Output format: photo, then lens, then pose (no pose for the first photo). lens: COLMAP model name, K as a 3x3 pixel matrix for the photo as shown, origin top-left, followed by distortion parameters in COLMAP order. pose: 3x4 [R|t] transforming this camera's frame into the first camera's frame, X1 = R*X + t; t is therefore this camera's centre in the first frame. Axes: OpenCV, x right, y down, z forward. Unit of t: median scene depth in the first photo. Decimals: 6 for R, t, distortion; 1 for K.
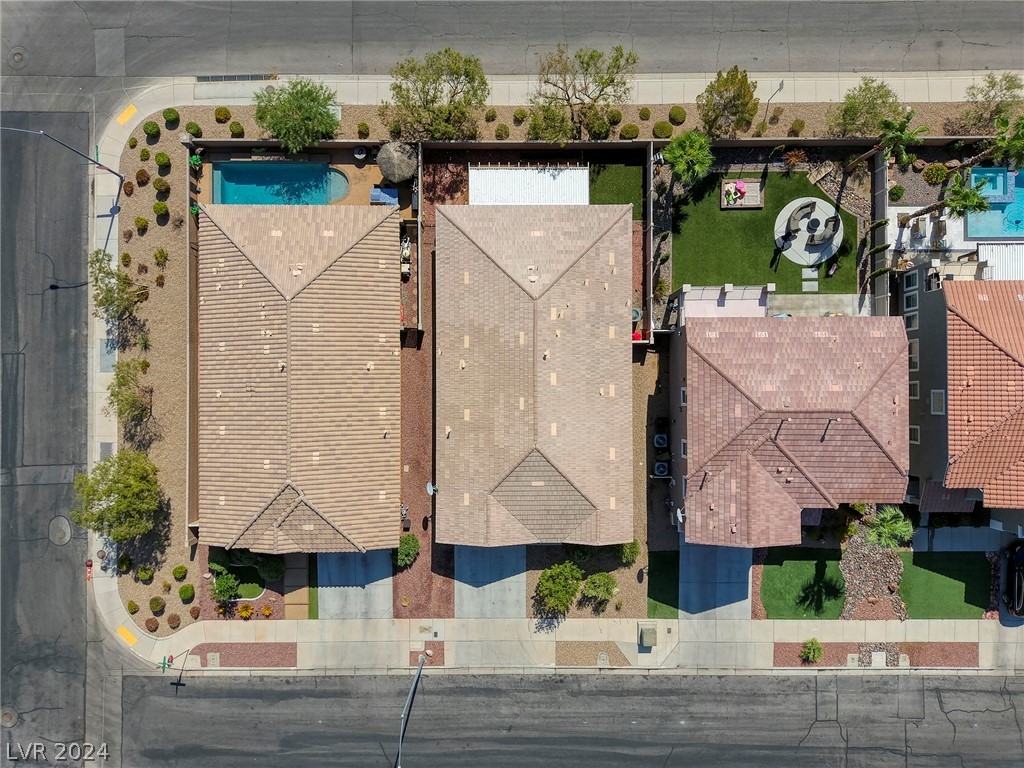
lens RADIAL K [[765.1, 0, 512.0], [0, 765.1, 384.0], [0, 0, 1]] dist [0.086205, -0.120750]
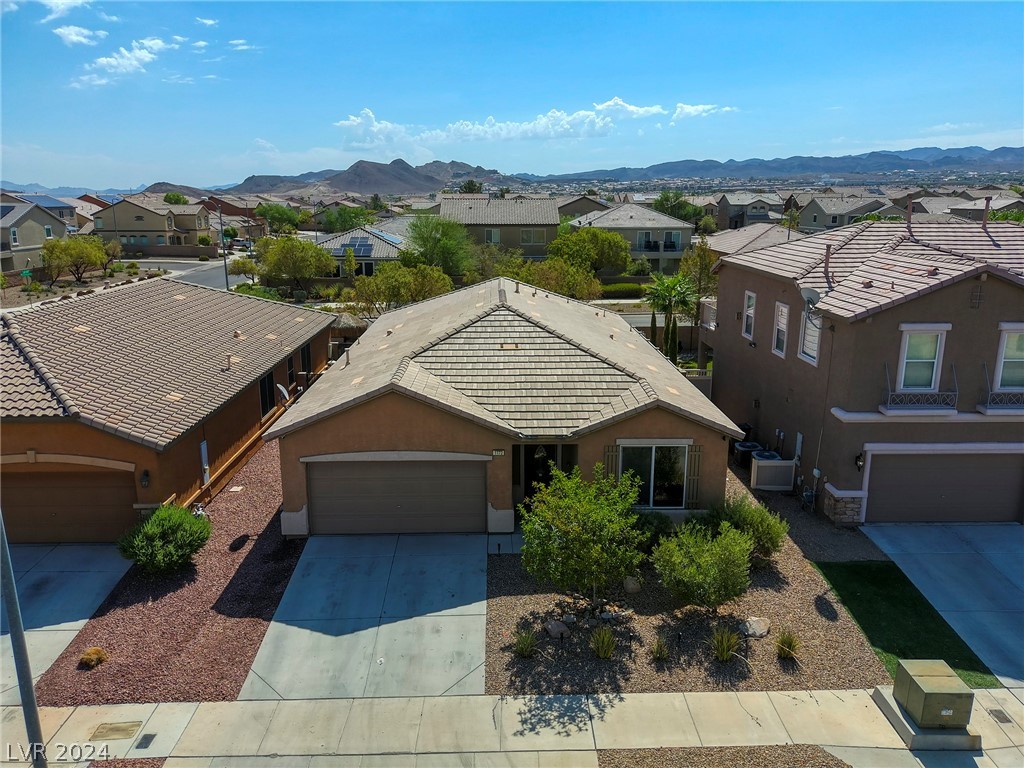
lens RADIAL K [[765.1, 0, 512.0], [0, 765.1, 384.0], [0, 0, 1]] dist [0.086205, -0.120750]
pose [[0.999870, -0.007522, 0.014296, 0.025429], [0.015824, 0.277958, -0.960463, 0.558369], [0.003251, 0.960564, 0.278041, 0.818727]]
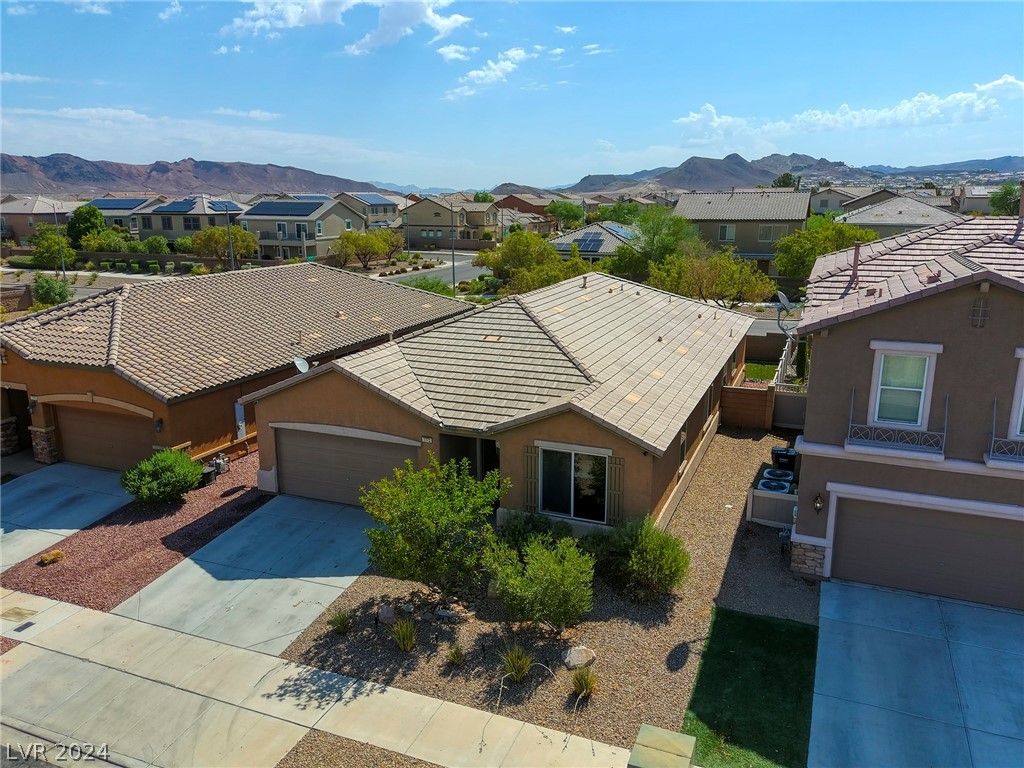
lens RADIAL K [[766.7, 0, 510.6], [0, 766.7, 387.5], [0, 0, 1]] dist [0.078586, -0.109410]
pose [[0.922394, 0.086091, -0.376533, 0.214004], [-0.385469, 0.267122, -0.883210, 0.519012], [0.024544, 0.959809, 0.279578, 0.825153]]
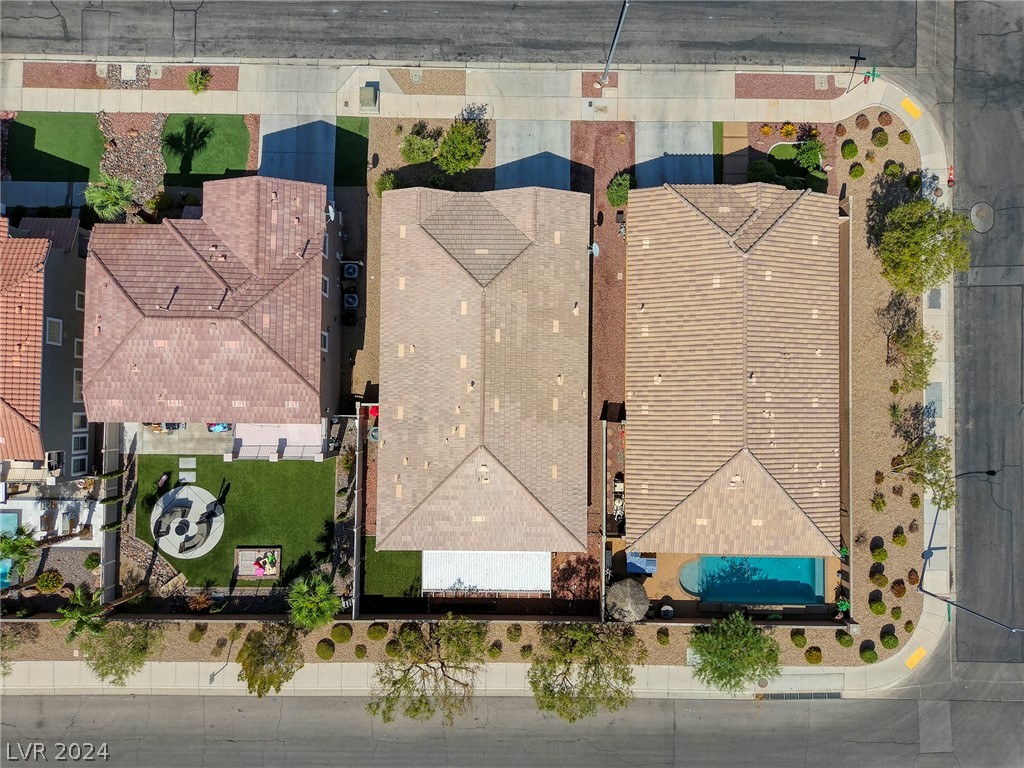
lens RADIAL K [[766.7, 0, 510.6], [0, 766.7, 387.5], [0, 0, 1]] dist [0.078586, -0.109410]
pose [[-0.999897, -0.013363, -0.005169, 0.000631], [0.013130, -0.999000, 0.042748, -0.070469], [-0.005736, 0.042675, 0.999073, 0.056030]]
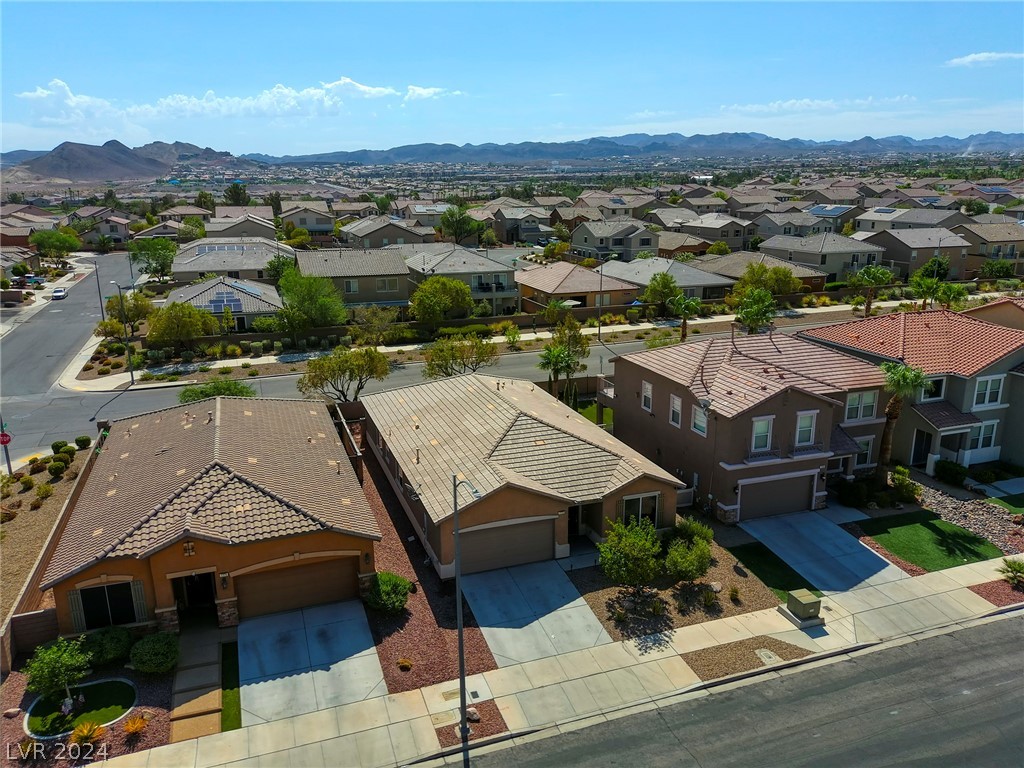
lens RADIAL K [[765.1, 0, 512.0], [0, 765.1, 384.0], [0, 0, 1]] dist [0.086205, -0.120750]
pose [[0.944281, -0.094097, 0.315404, -0.226082], [0.329114, 0.282197, -0.901138, 0.764217], [-0.004212, 0.954731, 0.297442, 0.646286]]
